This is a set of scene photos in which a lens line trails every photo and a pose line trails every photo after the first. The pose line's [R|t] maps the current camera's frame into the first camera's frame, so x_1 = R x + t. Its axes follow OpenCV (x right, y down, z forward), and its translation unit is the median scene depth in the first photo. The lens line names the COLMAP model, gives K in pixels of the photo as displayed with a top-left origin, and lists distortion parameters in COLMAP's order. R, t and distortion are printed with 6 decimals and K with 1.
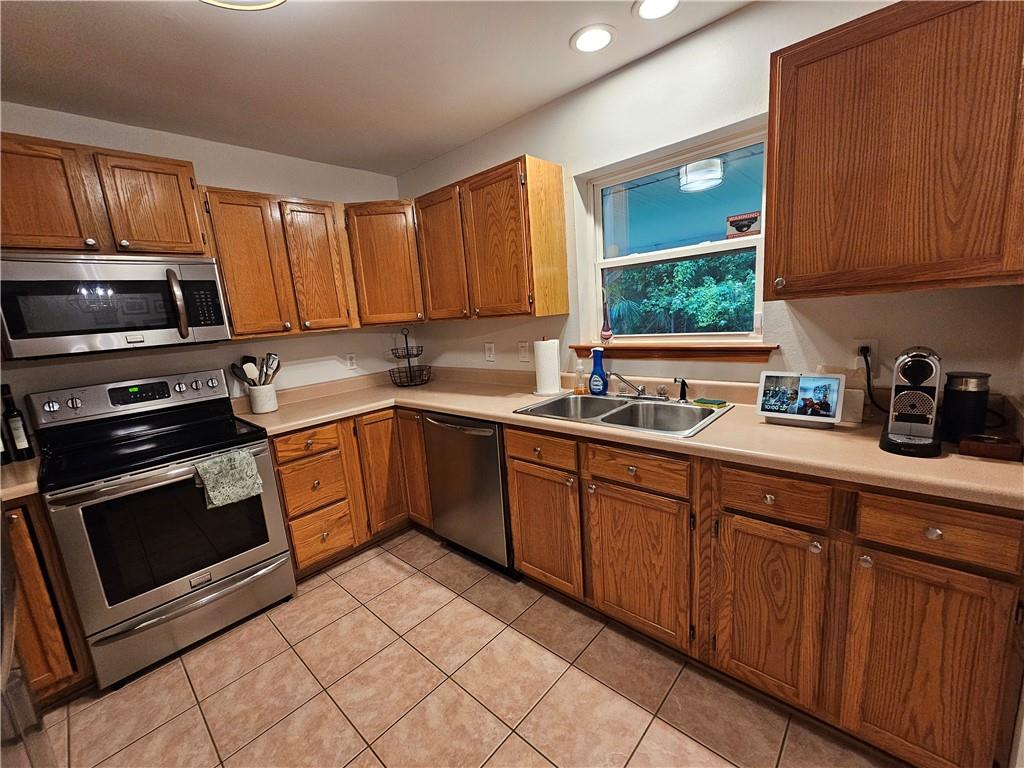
lens RADIAL K [[417.1, 0, 512.4], [0, 417.1, 385.8], [0, 0, 1]] dist [0.000546, 0.000052]
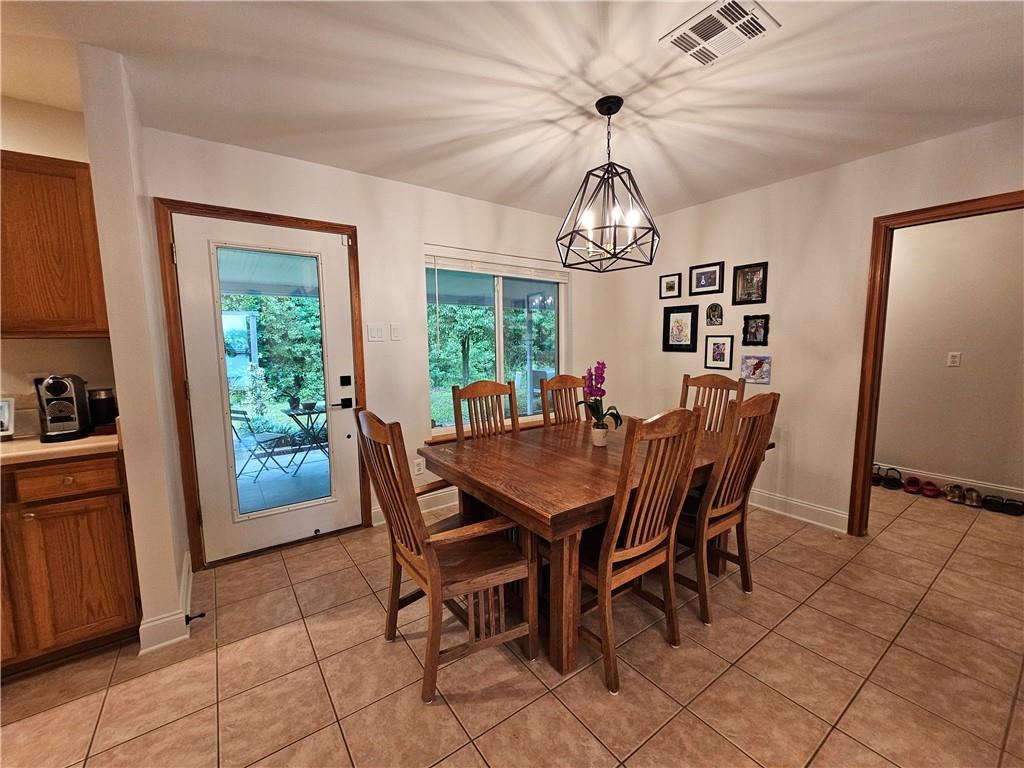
lens RADIAL K [[417.1, 0, 513.6], [0, 417.1, 386.9], [0, 0, 1]] dist [0.000546, 0.000052]
pose [[0.204355, -0.046622, 0.977786, -0.196365], [0.171395, 0.985139, 0.011151, 0.233193], [-0.963775, 0.165309, 0.209309, -0.952857]]
